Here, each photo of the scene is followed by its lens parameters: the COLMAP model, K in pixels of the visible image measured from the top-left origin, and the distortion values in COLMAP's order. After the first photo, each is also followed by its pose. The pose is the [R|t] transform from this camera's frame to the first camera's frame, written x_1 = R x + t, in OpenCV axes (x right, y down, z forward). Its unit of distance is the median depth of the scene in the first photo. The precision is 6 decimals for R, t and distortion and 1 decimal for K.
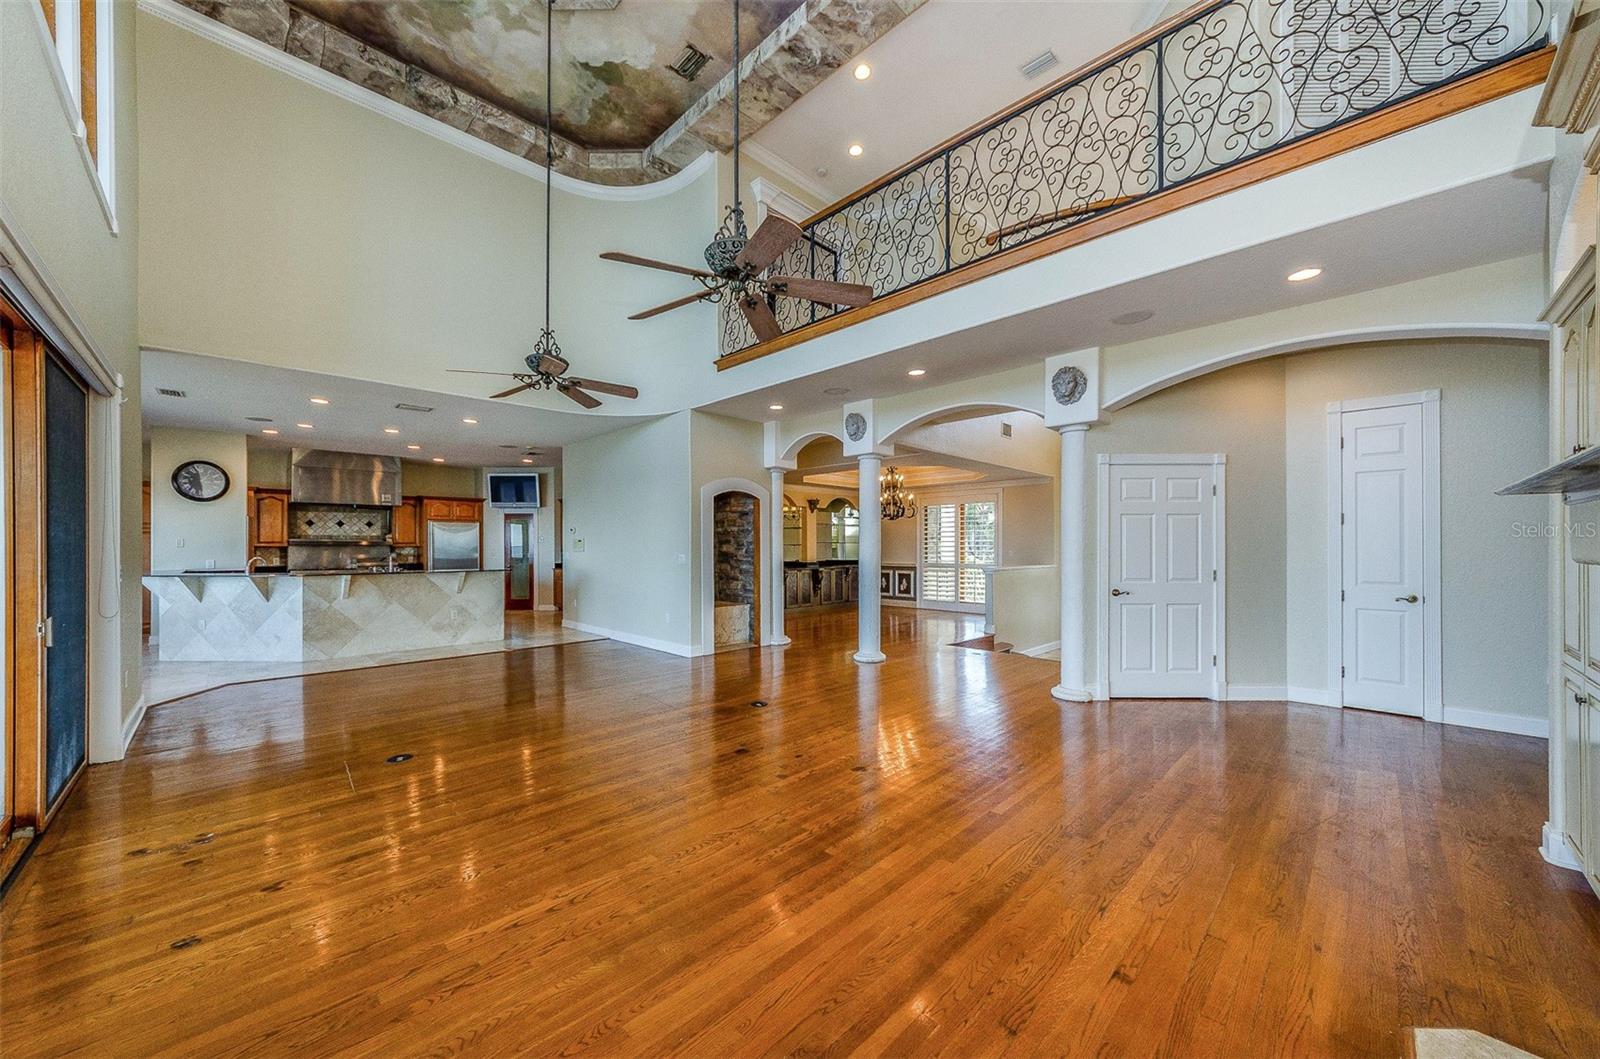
lens RADIAL K [[582.1, 0, 803.6], [0, 582.1, 552.2], [0, 0, 1]] dist [-0.002572, -0.000288]
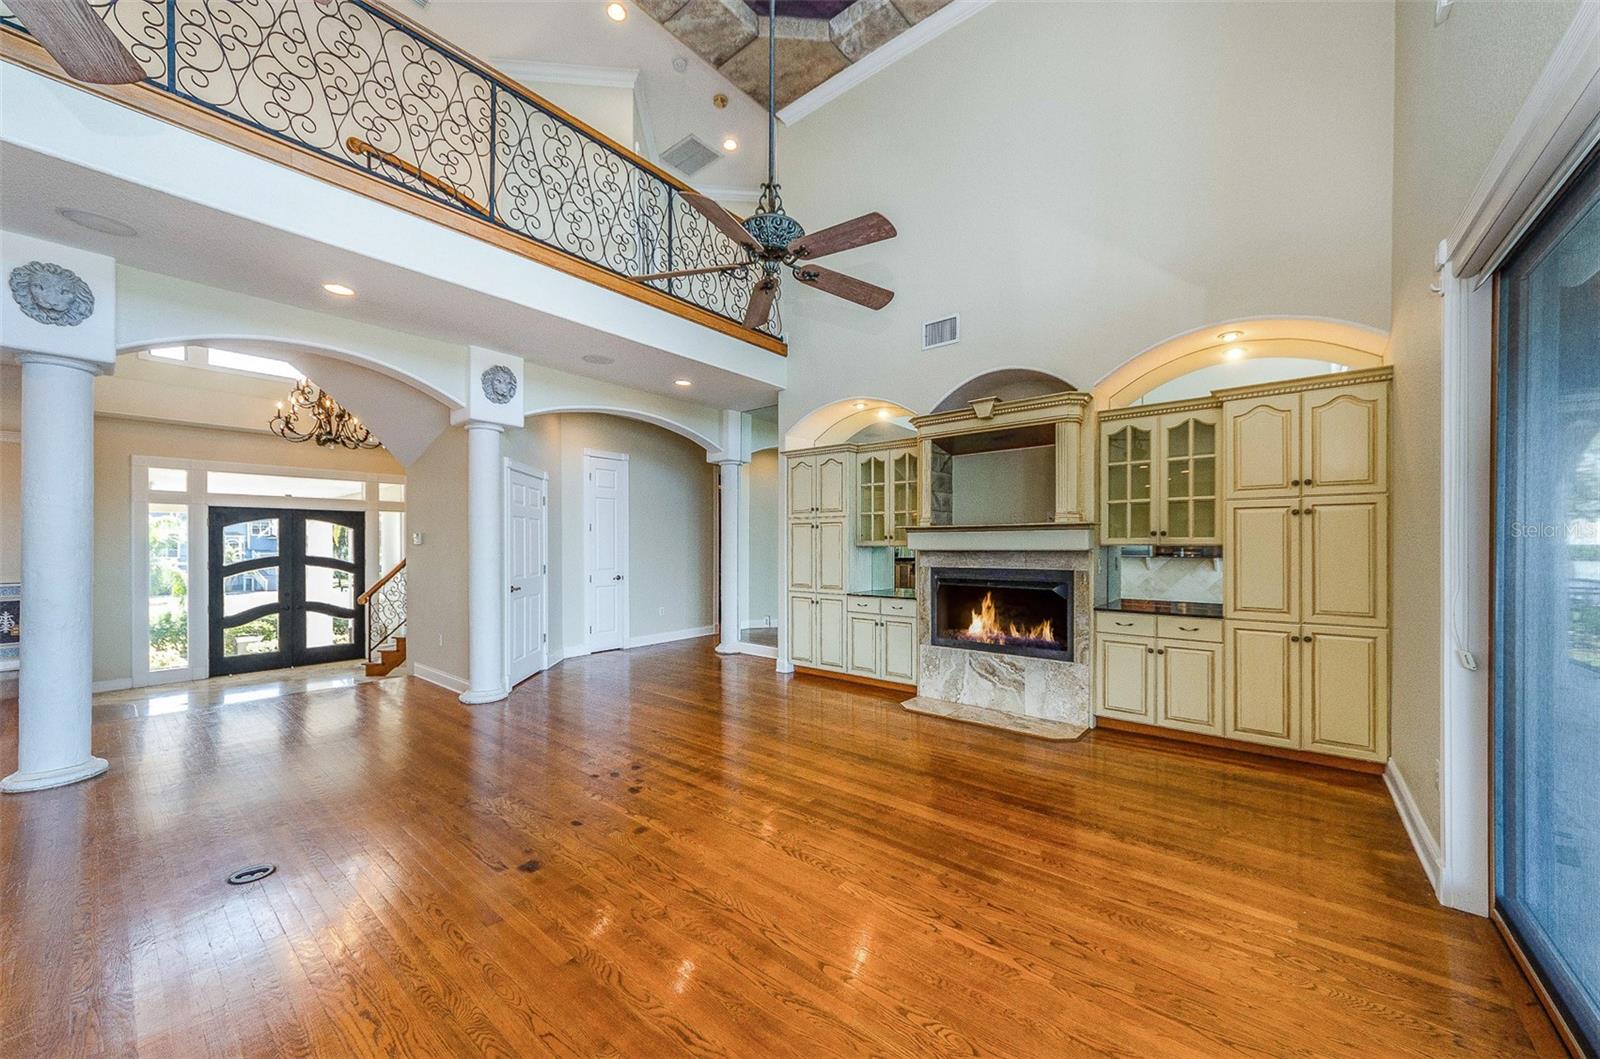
lens RADIAL K [[582.1, 0, 803.6], [0, 582.1, 552.2], [0, 0, 1]] dist [-0.002572, -0.000288]
pose [[-0.095864, -0.012676, 0.995314, -0.517453], [0.016978, 0.999753, 0.014368, -0.004506], [-0.995250, 0.018276, -0.095625, 0.511308]]
